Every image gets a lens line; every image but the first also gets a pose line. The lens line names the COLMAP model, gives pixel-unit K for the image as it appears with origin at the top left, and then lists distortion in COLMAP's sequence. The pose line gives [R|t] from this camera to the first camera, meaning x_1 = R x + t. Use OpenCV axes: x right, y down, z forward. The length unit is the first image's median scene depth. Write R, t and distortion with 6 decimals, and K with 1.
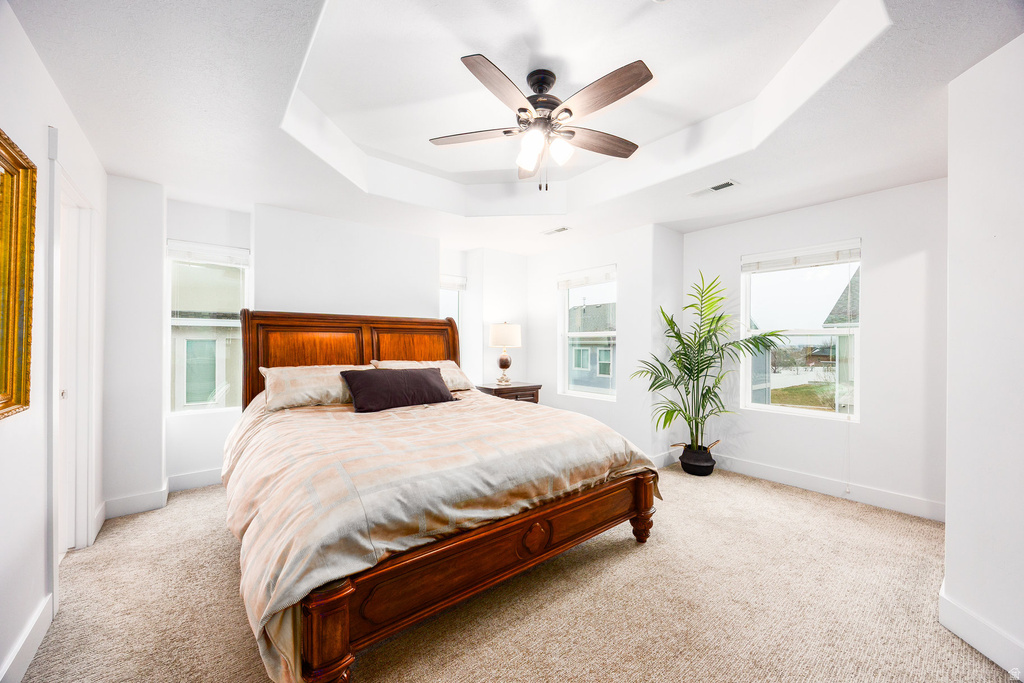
lens RADIAL K [[389.4, 0, 515.9], [0, 389.4, 344.8], [0, 0, 1]] dist [0.001159, -0.000019]
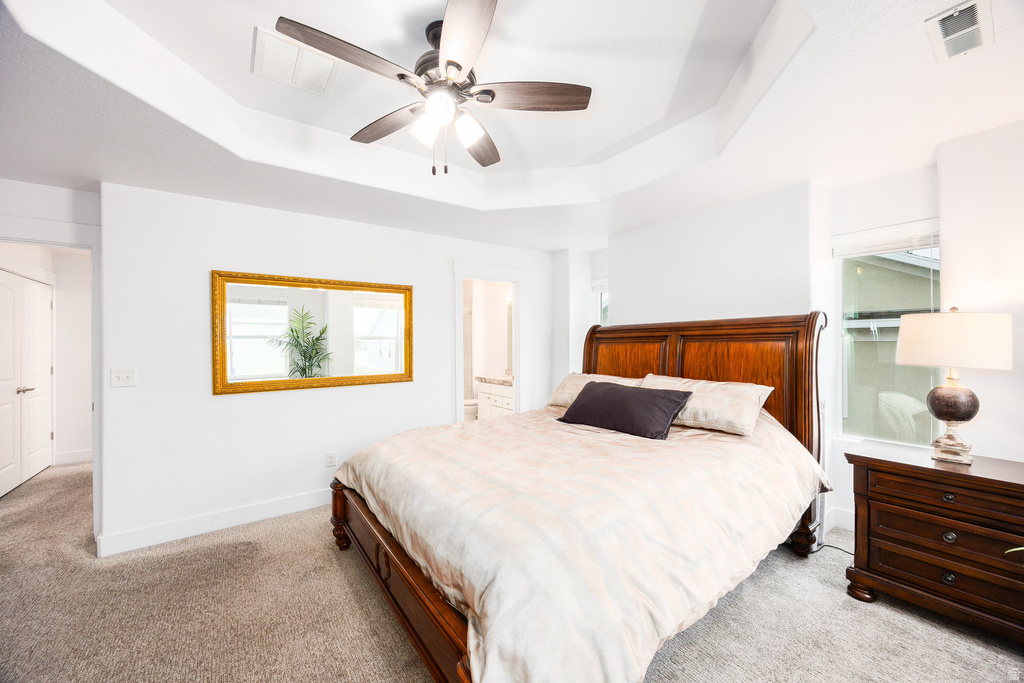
lens RADIAL K [[389.4, 0, 515.9], [0, 389.4, 344.0], [0, 0, 1]] dist [0.001159, -0.000019]
pose [[-0.065498, -0.001748, -0.997851, 0.525838], [0.008780, 0.999959, -0.002328, -0.028473], [0.997814, -0.008913, -0.065480, 0.731118]]
